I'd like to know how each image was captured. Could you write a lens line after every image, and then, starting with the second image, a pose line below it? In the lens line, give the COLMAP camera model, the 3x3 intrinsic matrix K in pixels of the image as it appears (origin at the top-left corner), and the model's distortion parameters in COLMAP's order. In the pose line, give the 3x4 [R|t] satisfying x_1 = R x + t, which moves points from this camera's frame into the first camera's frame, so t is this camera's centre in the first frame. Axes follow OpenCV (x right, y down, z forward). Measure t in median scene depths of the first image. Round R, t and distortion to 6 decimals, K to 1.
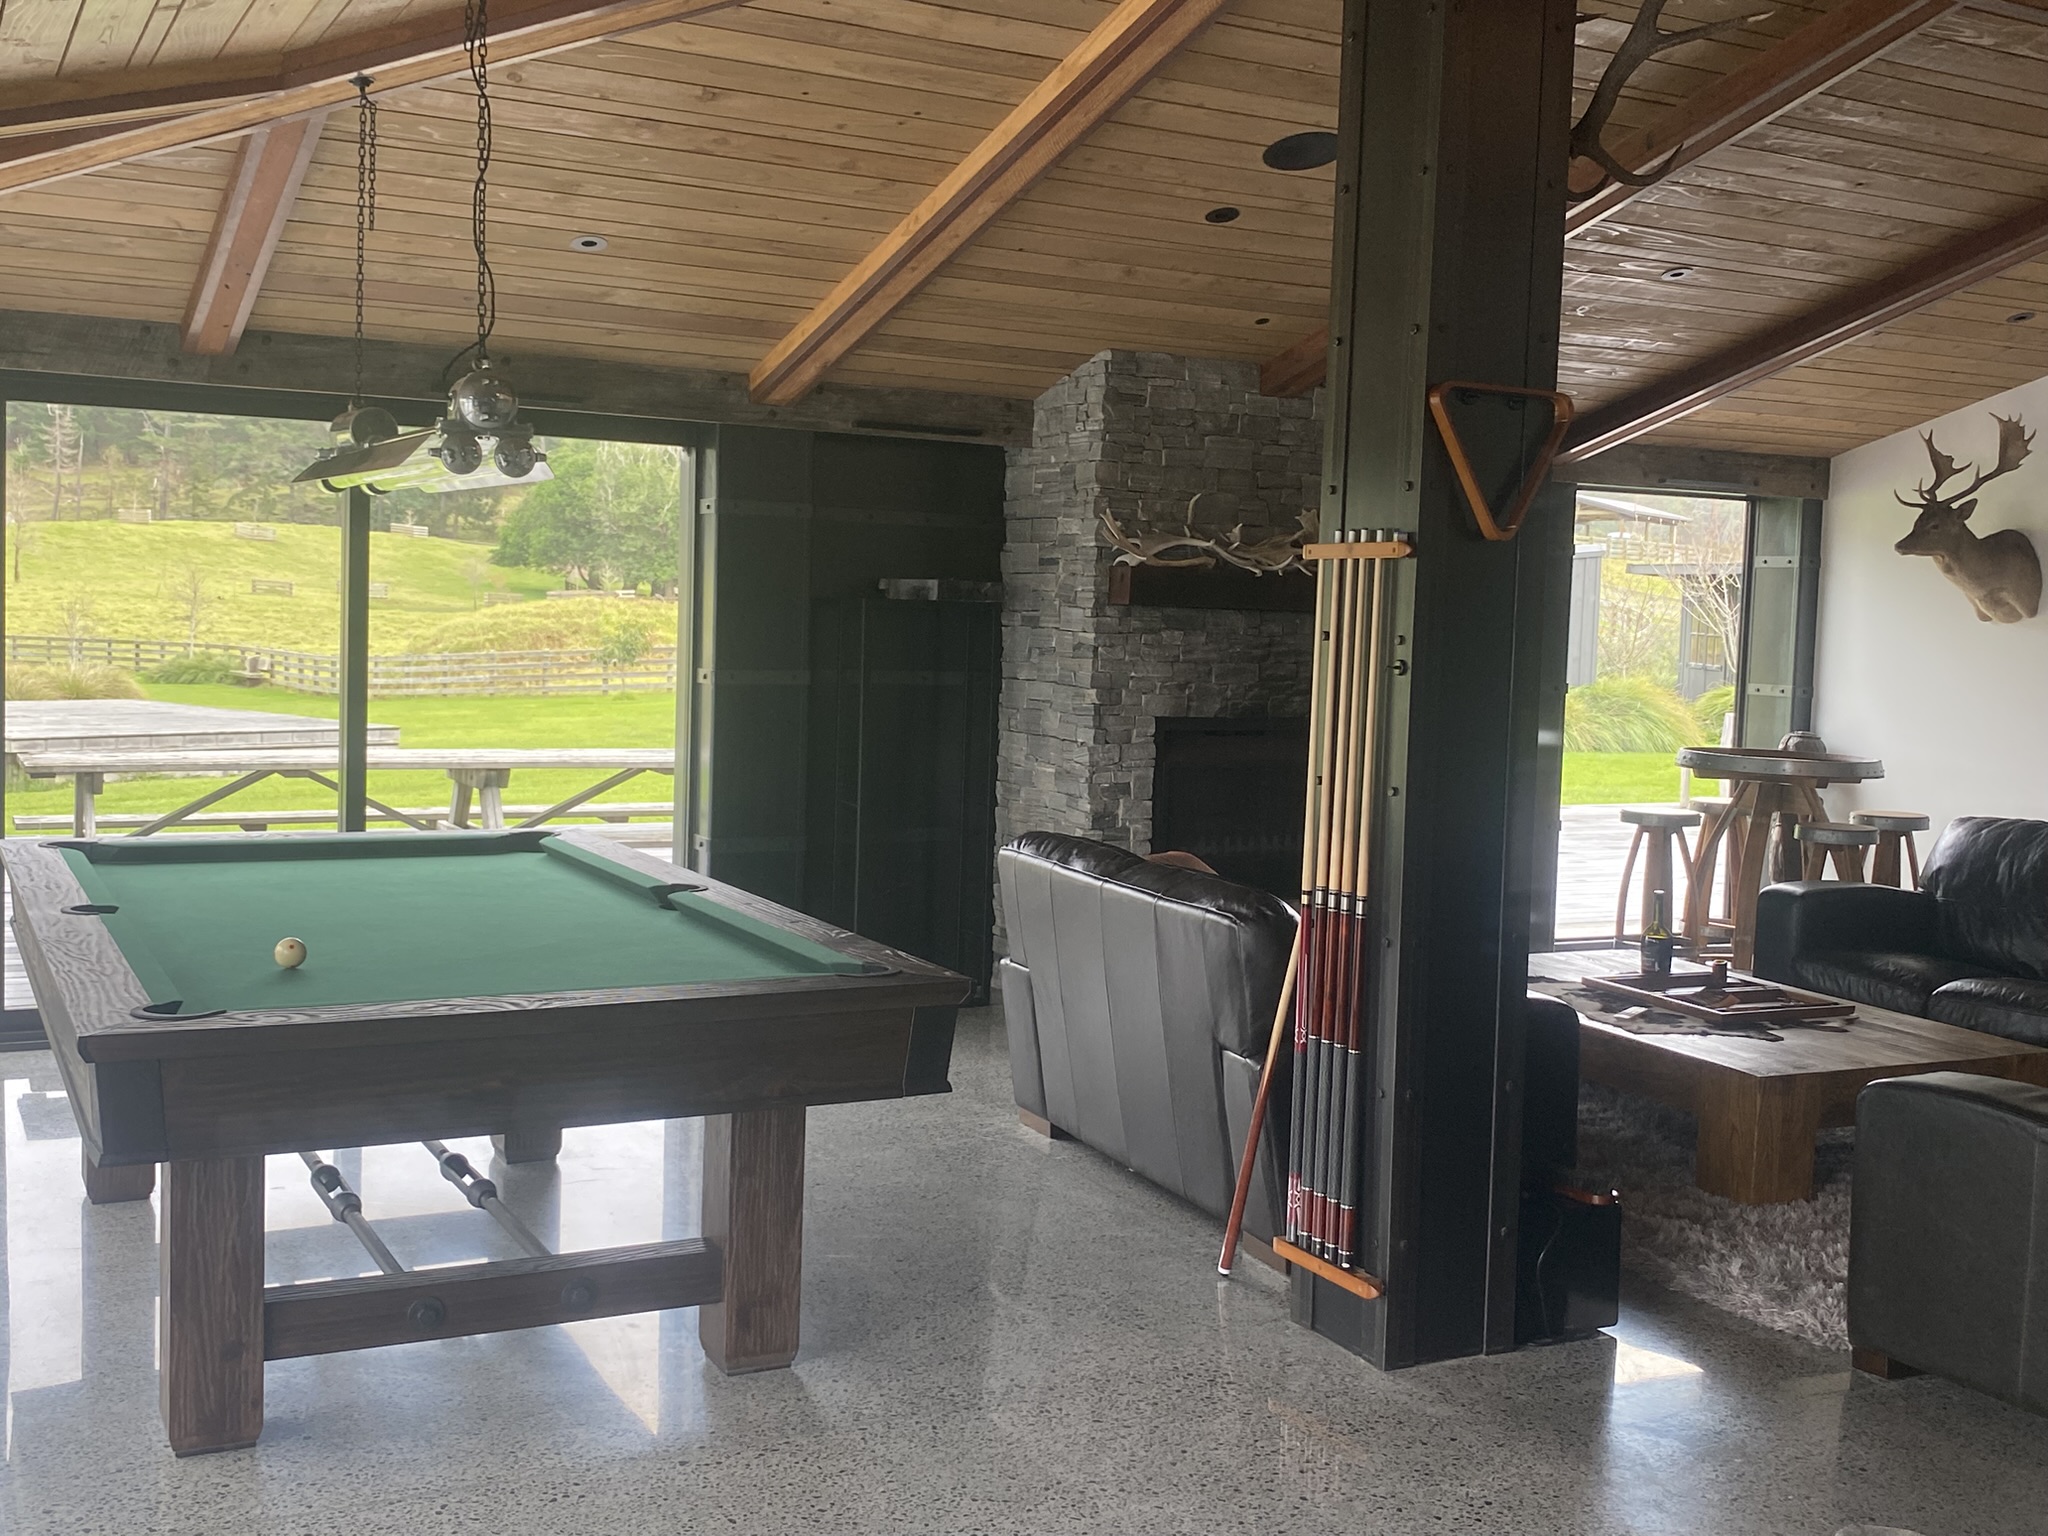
lens RADIAL K [[2176.1, 0, 1079.8], [0, 2176.1, 783.0], [0, 0, 1]] dist [0.042111, 0.000000]
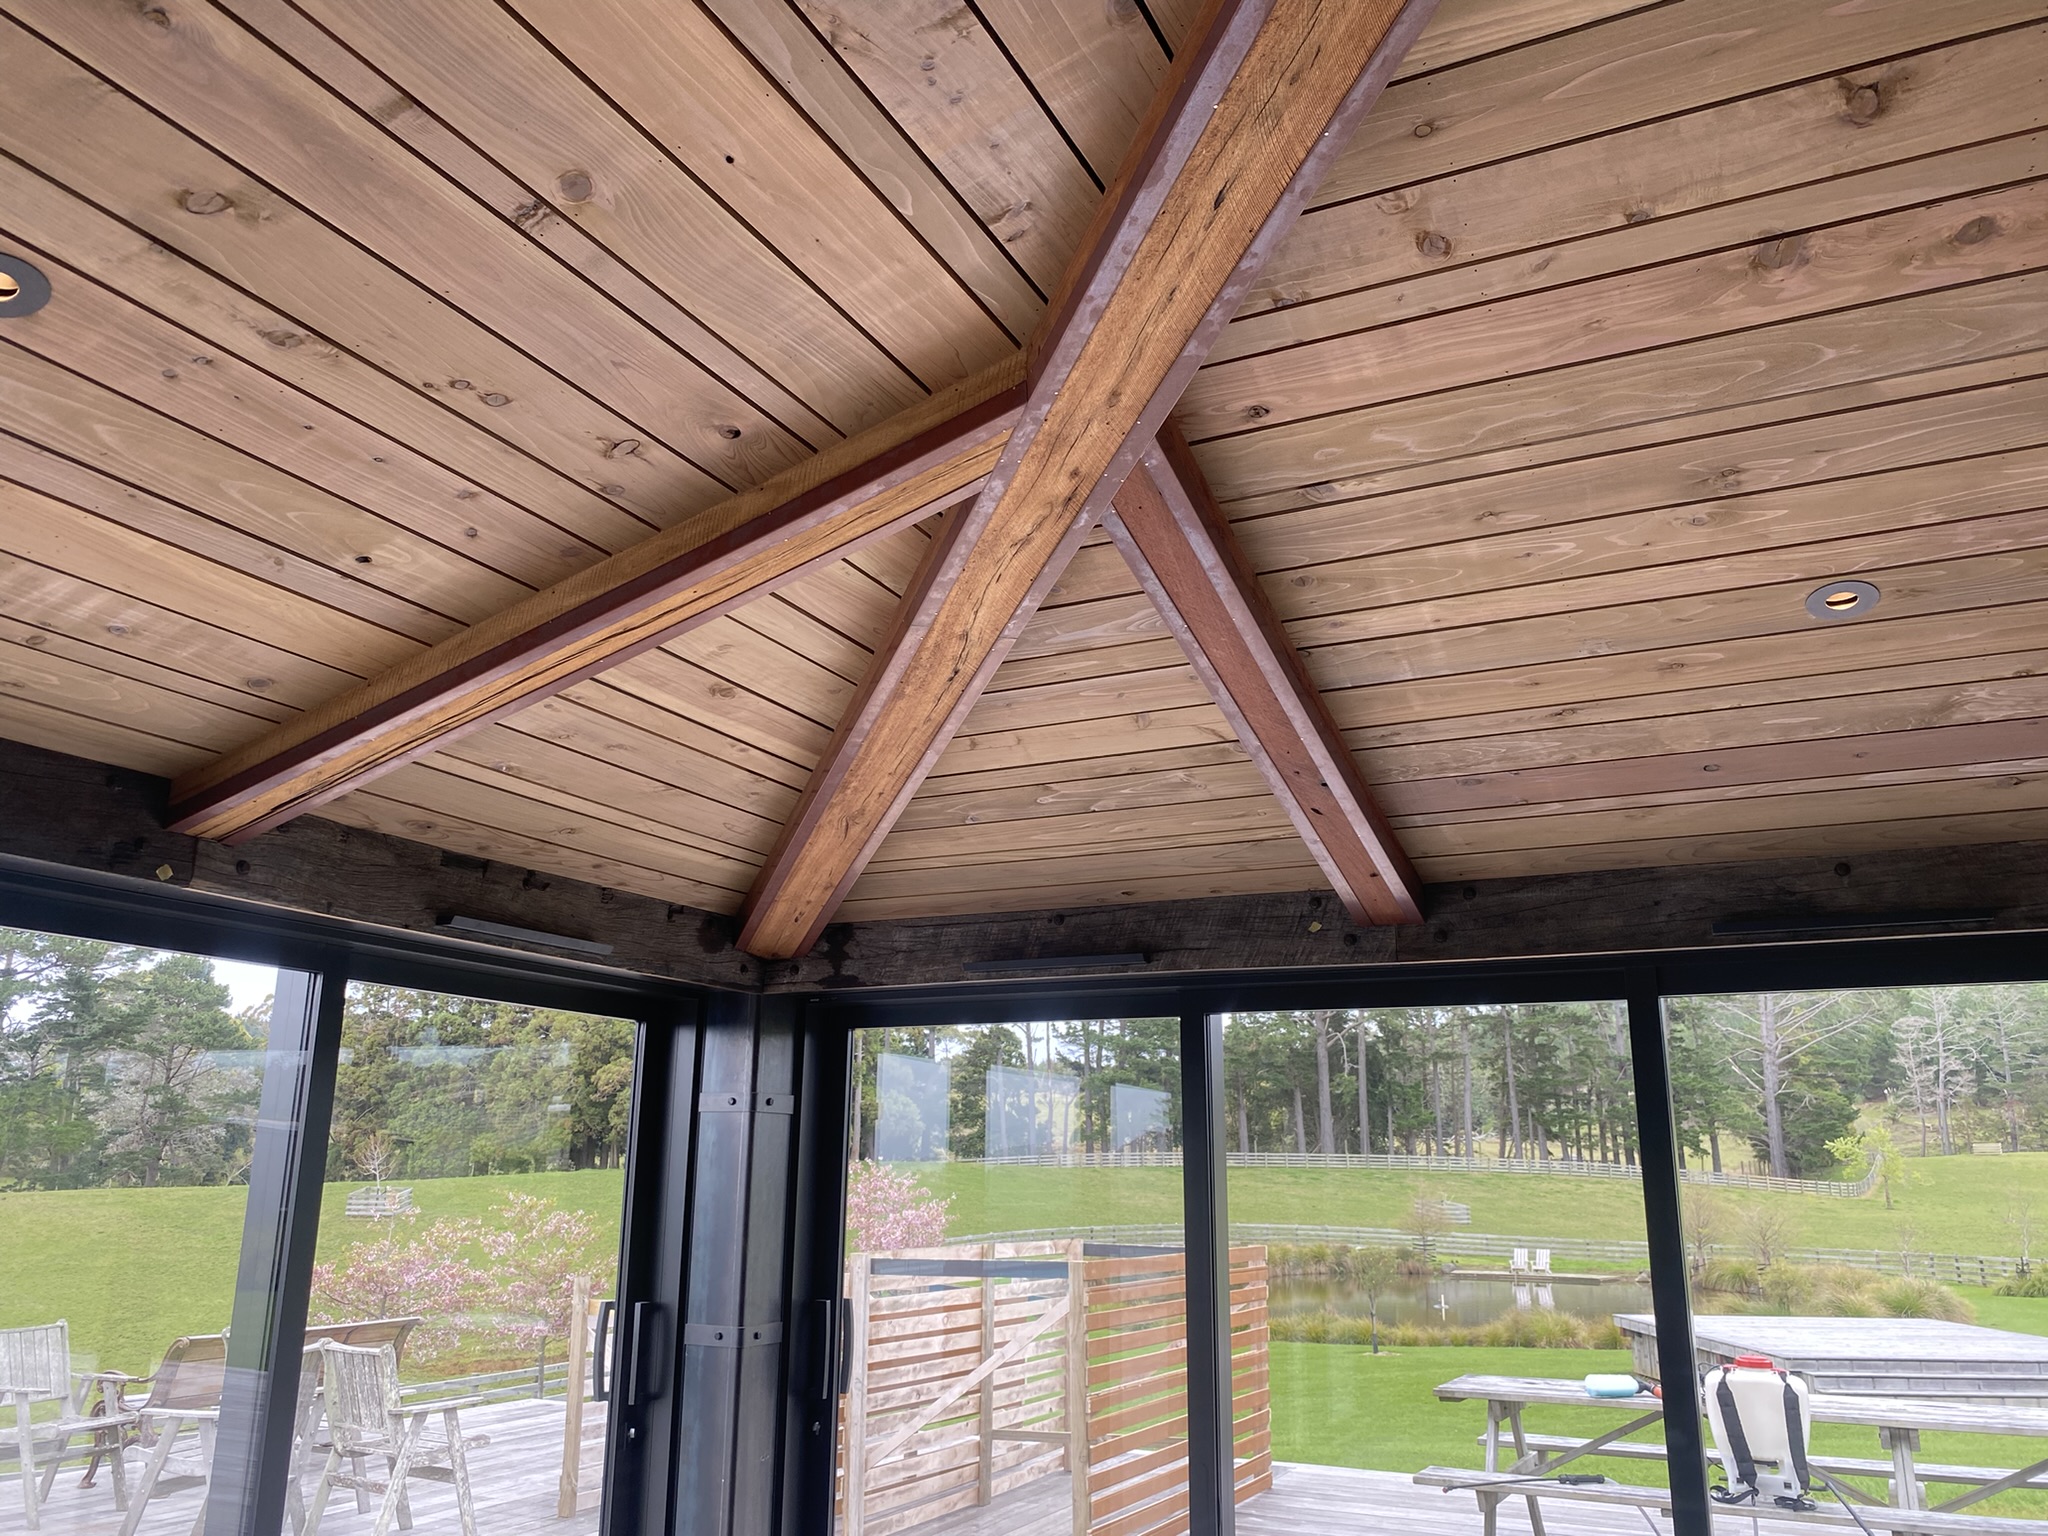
lens RADIAL K [[1561.4, 0, 972.6], [0, 1561.4, 772.9], [0, 0, 1]] dist [0.034353, -0.046788]
pose [[0.564449, -0.232532, -0.792039, -0.038150], [-0.061560, 0.944974, -0.321302, -0.054475], [0.823169, 0.230116, 0.519075, 0.509527]]
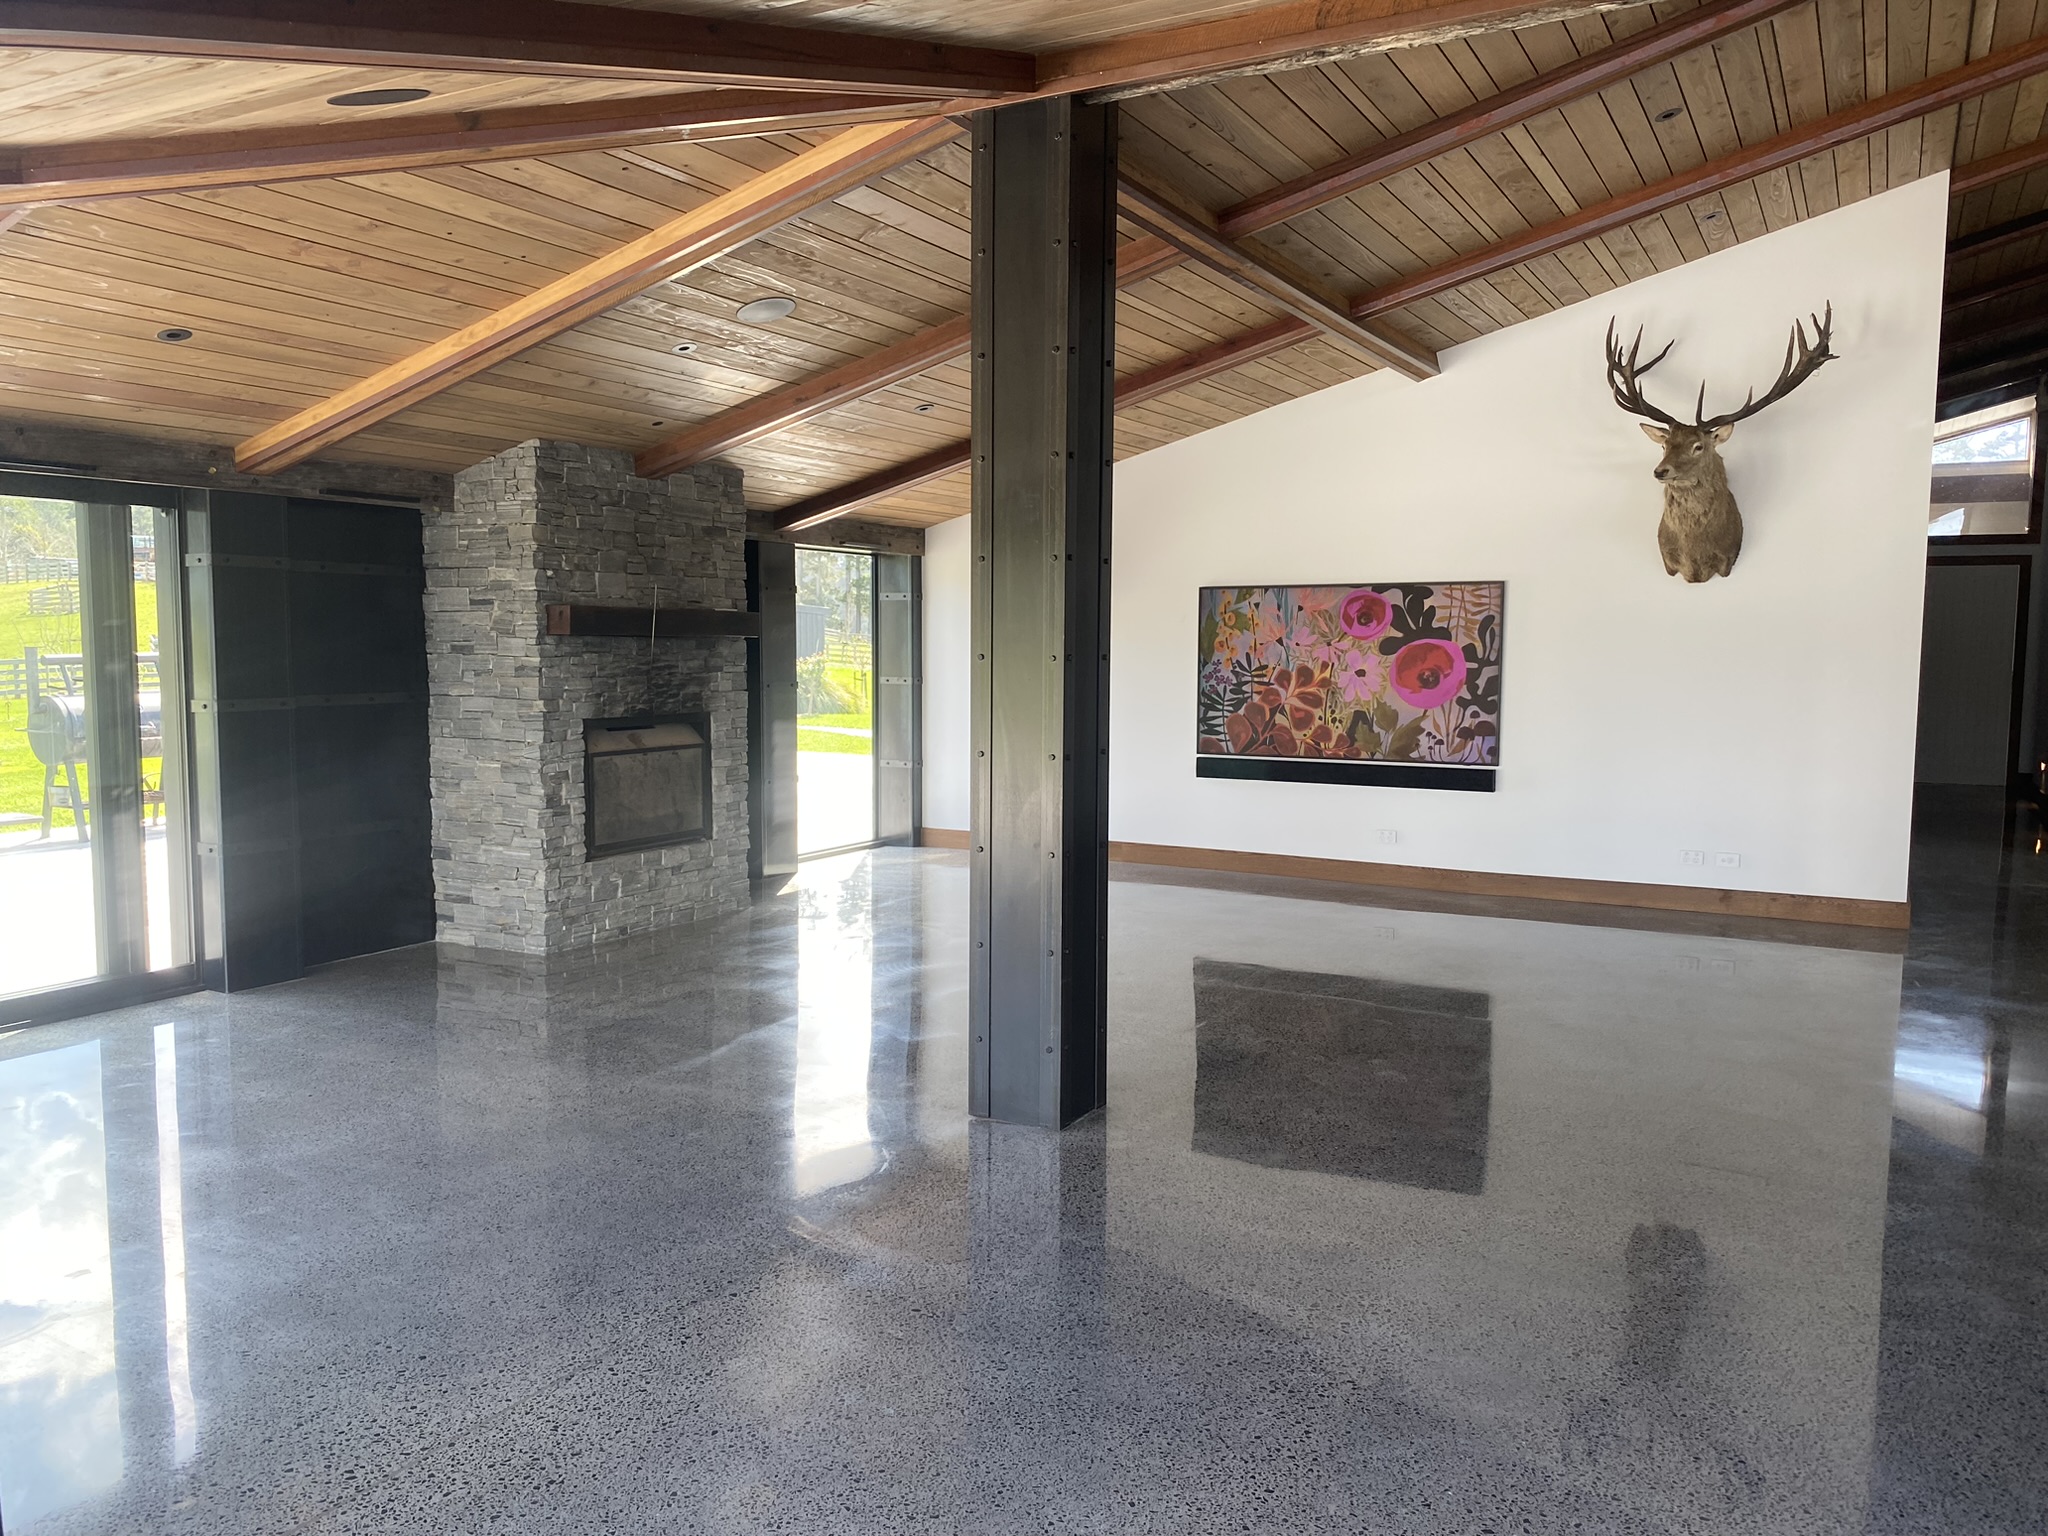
lens RADIAL K [[1561.4, 0, 1050.9], [0, 1561.4, 769.9], [0, 0, 1]] dist [0.034353, -0.046788]
pose [[0.832457, -0.073984, 0.549128, -0.253908], [0.065276, 0.997239, 0.035402, -0.014931], [-0.550231, 0.006374, 0.834988, 0.051009]]
